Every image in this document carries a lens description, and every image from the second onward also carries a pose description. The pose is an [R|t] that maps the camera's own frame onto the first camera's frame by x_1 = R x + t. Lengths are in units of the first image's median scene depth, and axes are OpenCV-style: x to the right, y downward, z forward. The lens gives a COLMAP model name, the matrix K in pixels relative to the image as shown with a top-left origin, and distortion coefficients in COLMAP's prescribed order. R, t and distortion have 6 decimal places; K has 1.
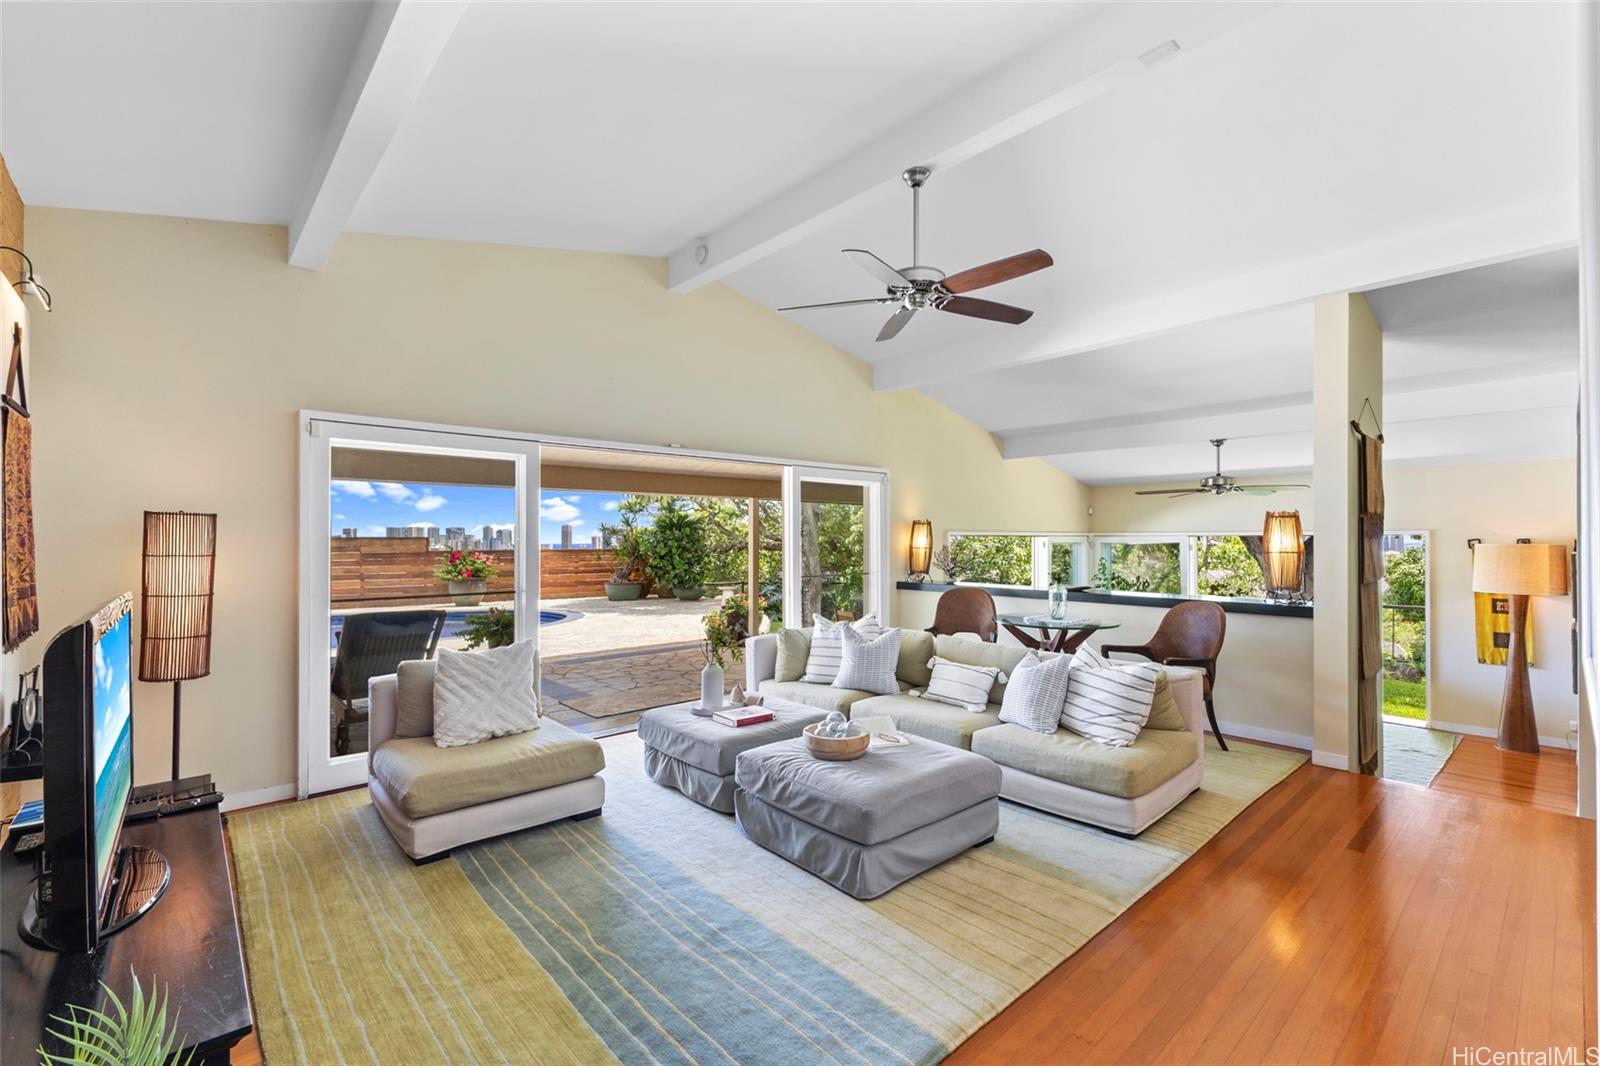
lens RADIAL K [[697.4, 0, 796.4], [0, 697.4, 531.7], [0, 0, 1]] dist [0.003184, -0.000118]
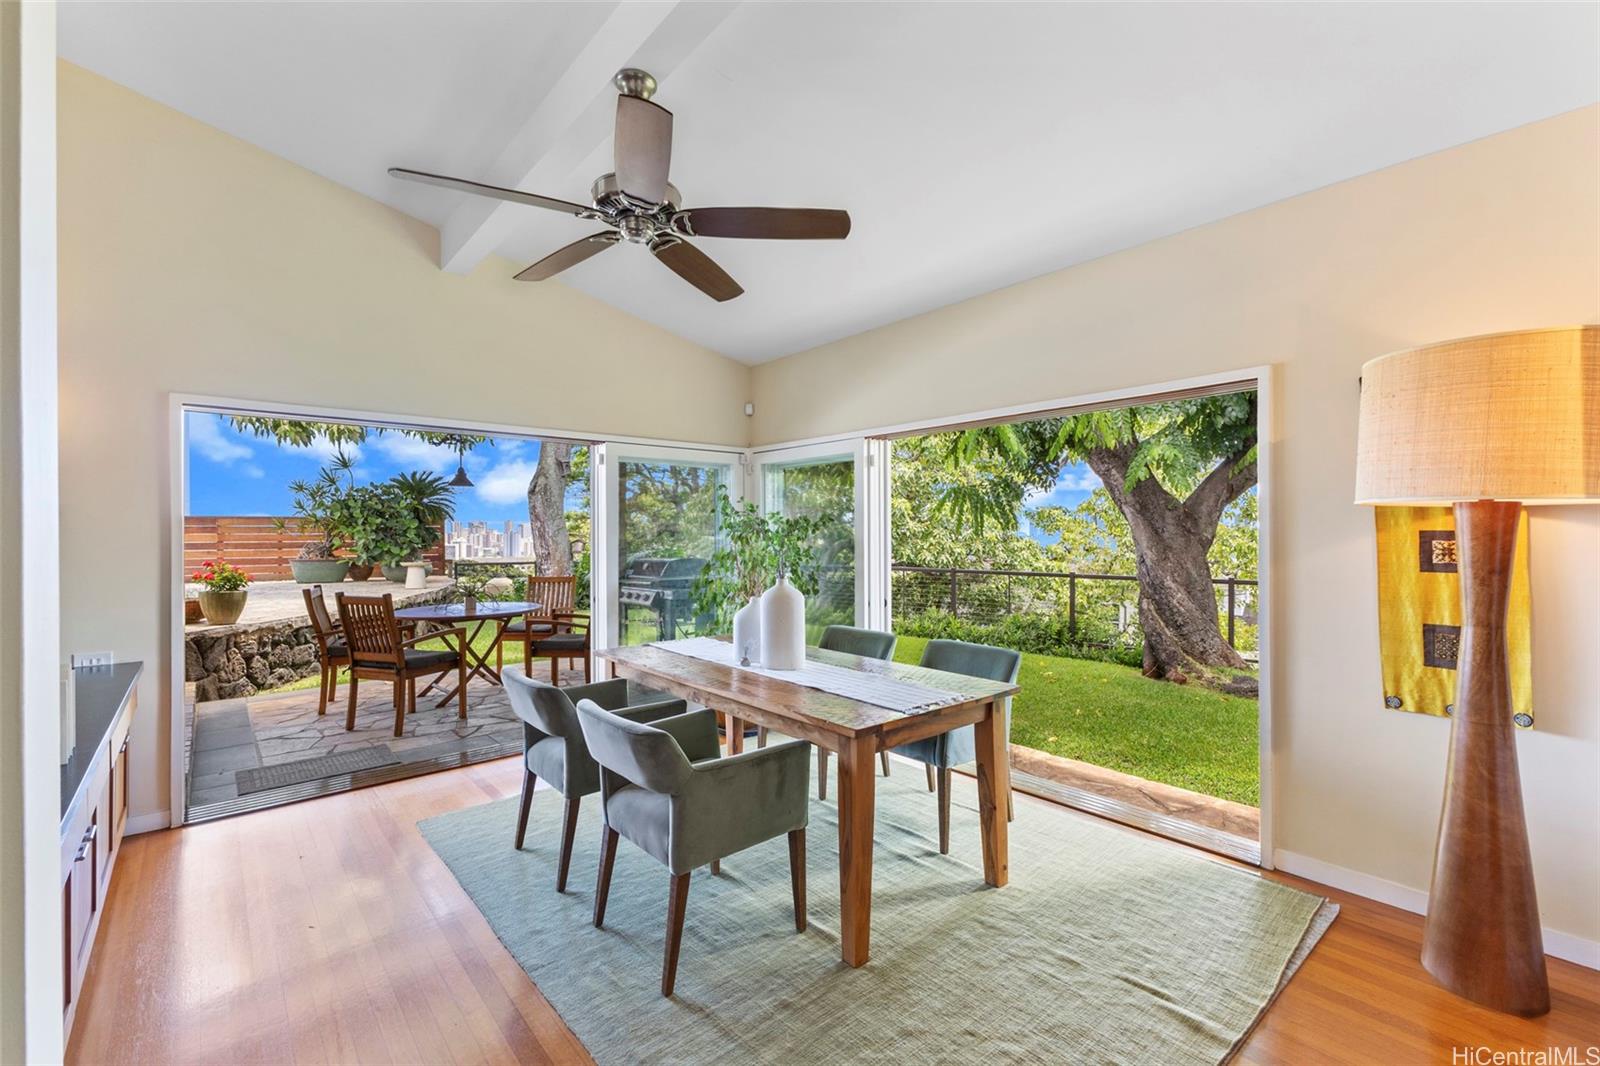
lens RADIAL K [[697.4, 0, 805.2], [0, 697.4, 534.3], [0, 0, 1]] dist [0.003184, -0.000118]
pose [[0.999966, -0.002568, 0.007863, 0.675754], [0.002447, 0.999877, 0.015470, 0.091030], [-0.007902, -0.015450, 0.999849, 0.642725]]
